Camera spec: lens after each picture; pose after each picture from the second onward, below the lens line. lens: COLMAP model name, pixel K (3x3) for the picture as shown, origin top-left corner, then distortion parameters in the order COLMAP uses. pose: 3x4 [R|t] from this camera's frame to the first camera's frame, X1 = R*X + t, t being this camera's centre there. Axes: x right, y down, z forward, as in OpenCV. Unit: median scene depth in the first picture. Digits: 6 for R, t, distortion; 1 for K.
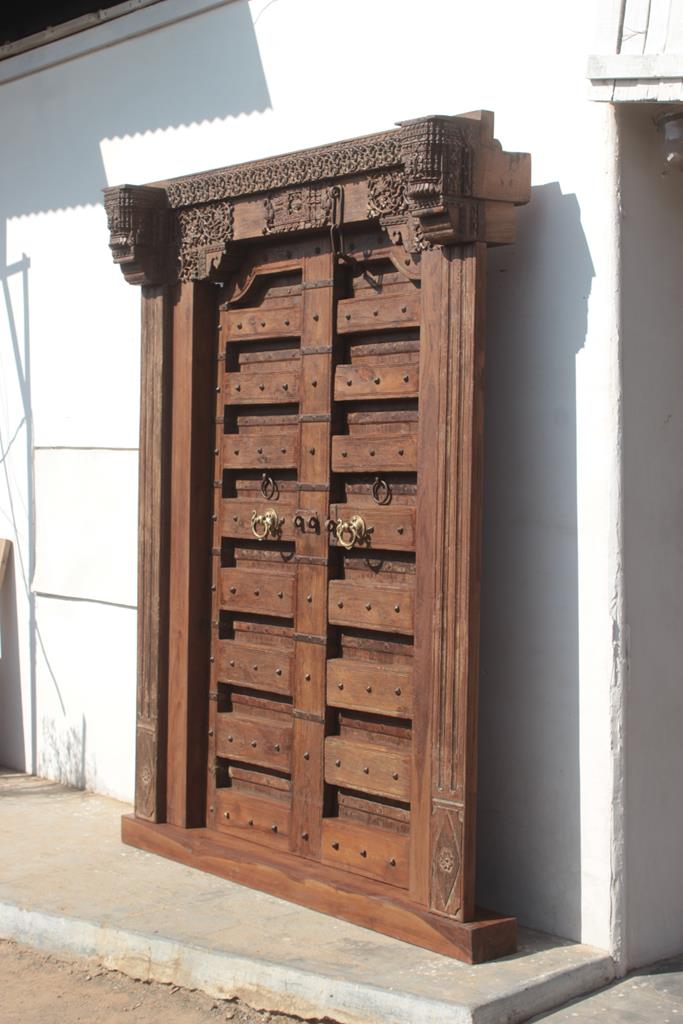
lens RADIAL K [[1652.4, 0, 319.3], [0, 1652.4, 495.4], [0, 0, 1]] dist [-0.008381, 0.000000]
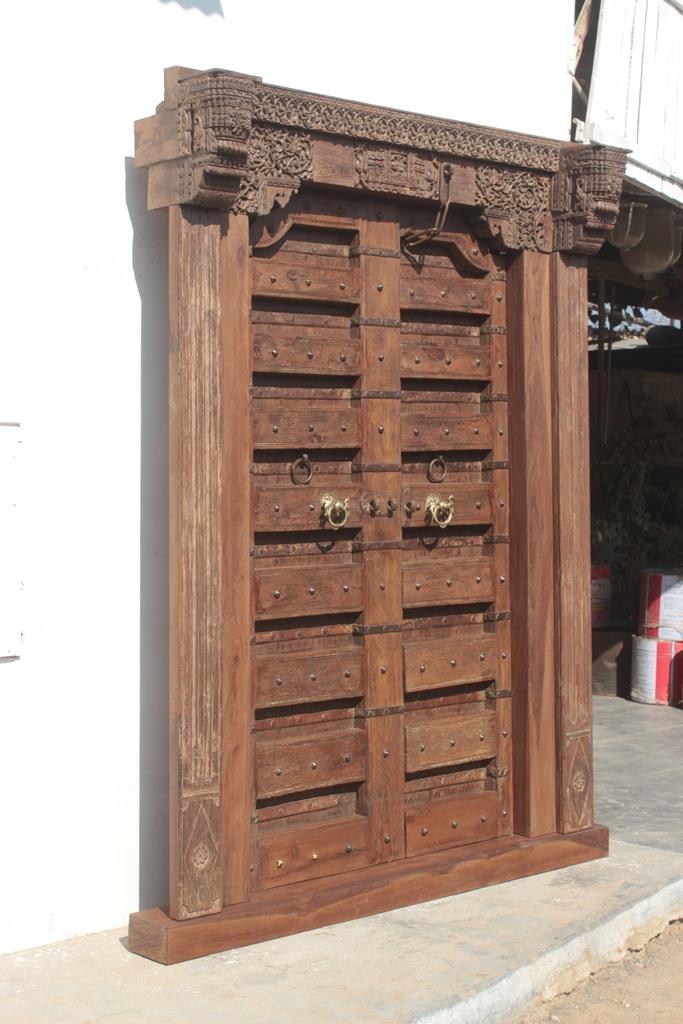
lens RADIAL K [[1692.2, 0, 381.9], [0, 1692.2, 488.0], [0, 0, 1]] dist [-0.002646, 0.000000]
pose [[-0.064921, -0.027340, 0.997516, -0.969514], [0.021741, 0.999349, 0.028805, -0.021149], [-0.997654, 0.023557, -0.064284, 1.066255]]
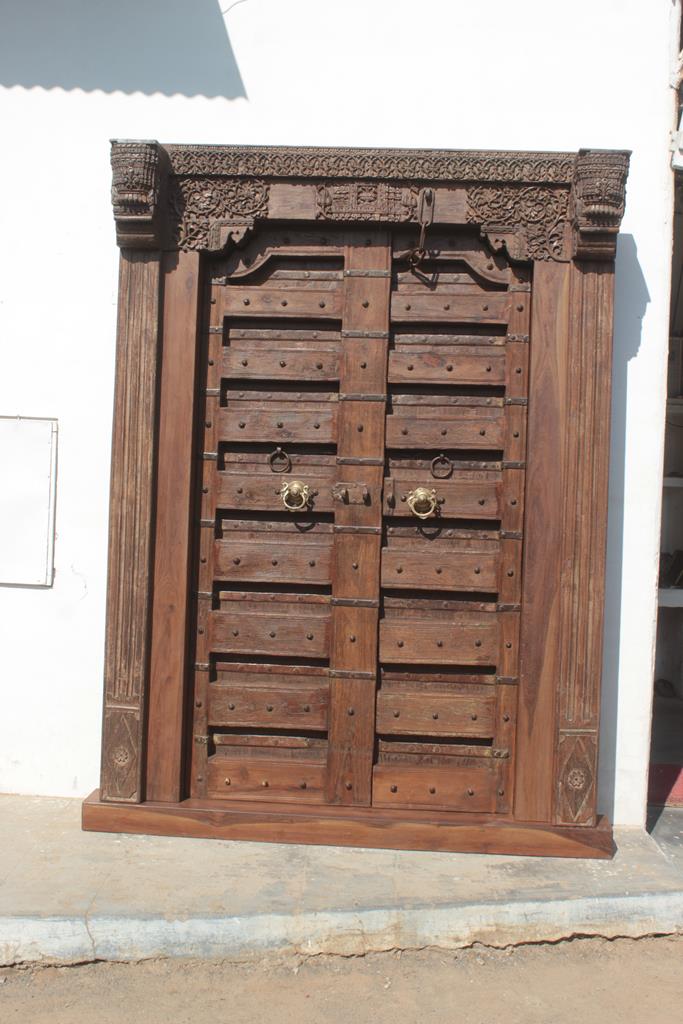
lens RADIAL K [[1184.0, 0, 336.6], [0, 1184.0, 487.4], [0, 0, 1]] dist [-0.083448, 0.000000]
pose [[0.676097, 0.004734, 0.736797, -0.582965], [-0.012706, 0.999906, 0.005235, 0.008086], [-0.736703, -0.012901, 0.676094, 0.492936]]
